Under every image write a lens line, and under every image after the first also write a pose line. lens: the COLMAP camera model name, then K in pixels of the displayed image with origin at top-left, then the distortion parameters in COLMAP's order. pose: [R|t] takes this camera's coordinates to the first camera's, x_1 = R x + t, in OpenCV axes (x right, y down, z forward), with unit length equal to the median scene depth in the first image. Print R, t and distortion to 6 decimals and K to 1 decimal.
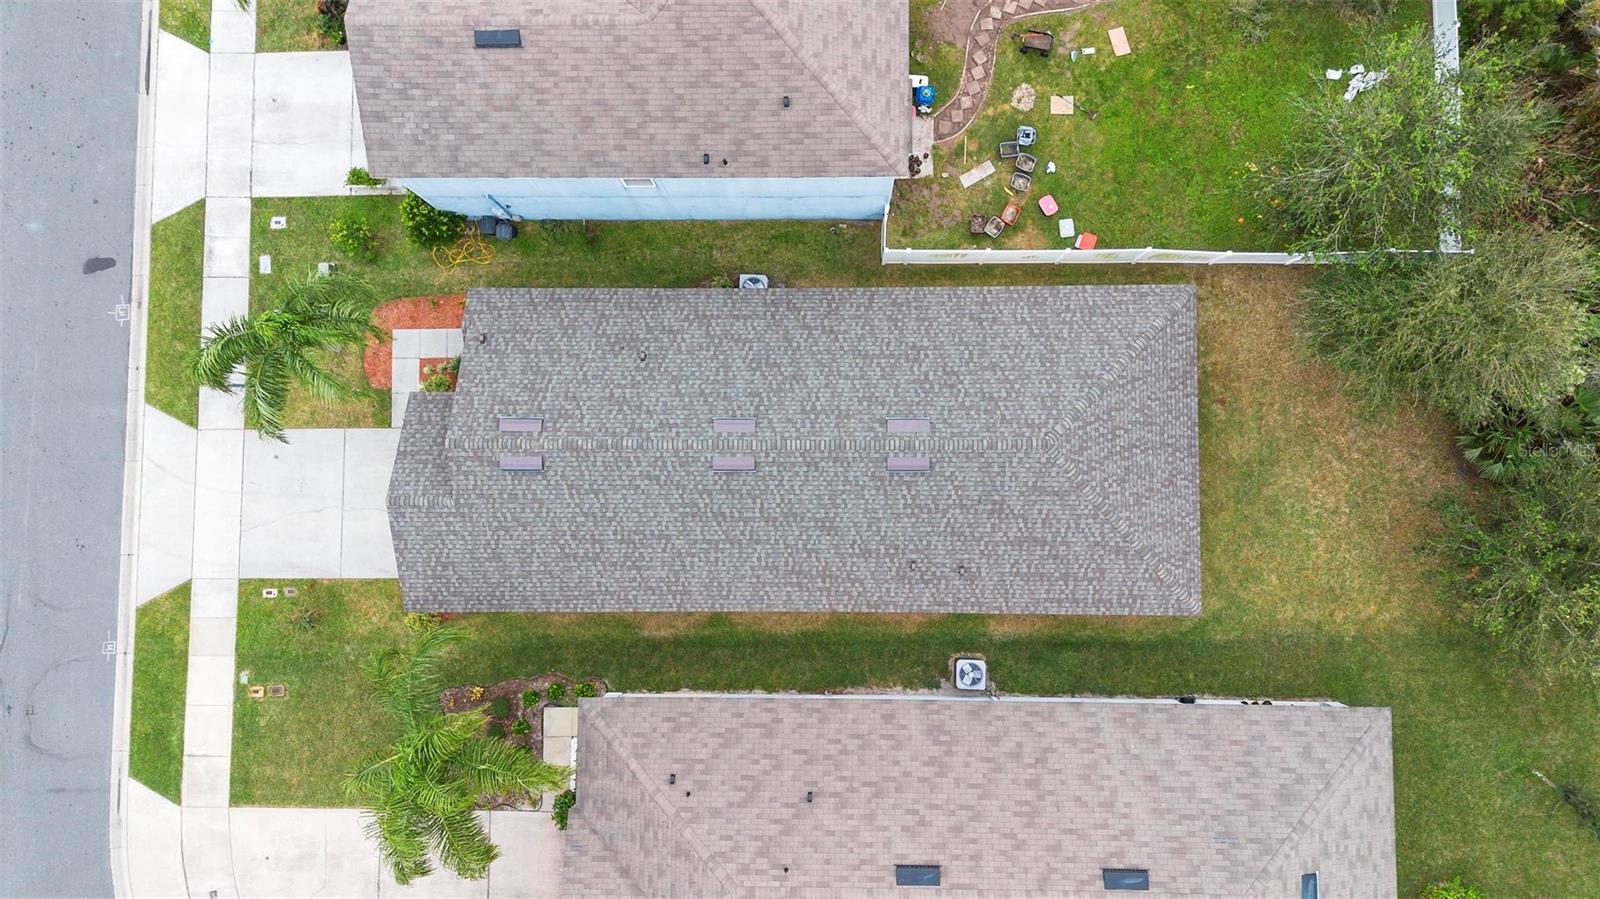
lens RADIAL K [[1132.4, 0, 804.0], [0, 1132.4, 448.9], [0, 0, 1]] dist [0.076548, -0.085484]
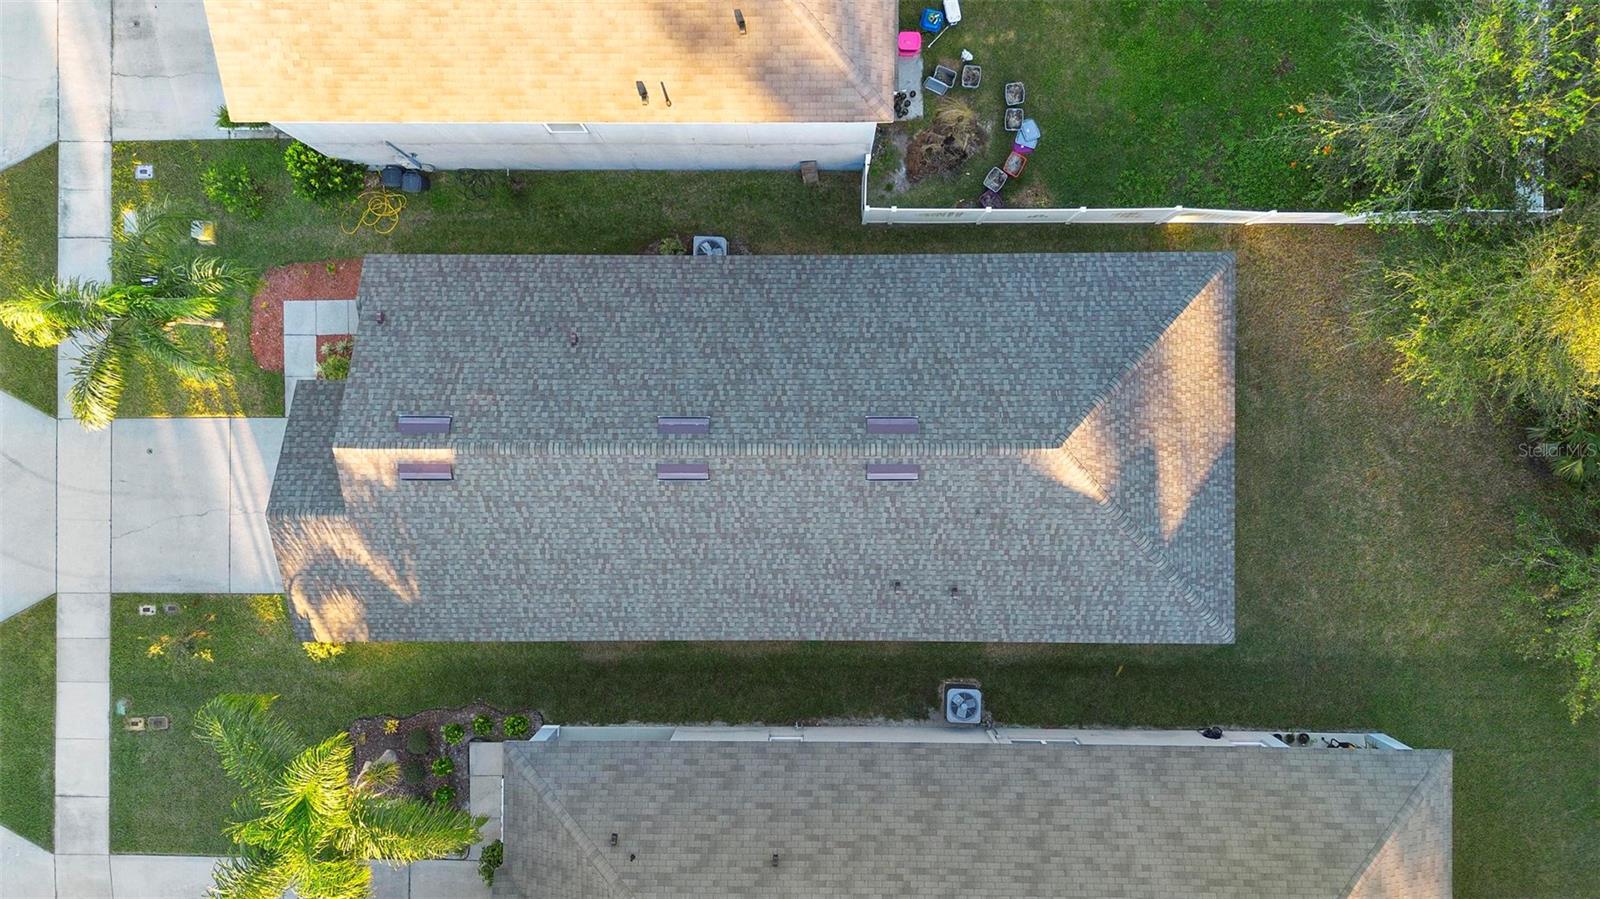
lens RADIAL K [[1132.4, 0, 804.0], [0, 1132.4, 448.9], [0, 0, 1]] dist [0.076548, -0.085484]
pose [[0.999912, -0.001669, 0.013140, 0.015488], [0.000883, 0.998225, 0.059546, -0.051421], [-0.013216, -0.059529, 0.998139, 0.162291]]
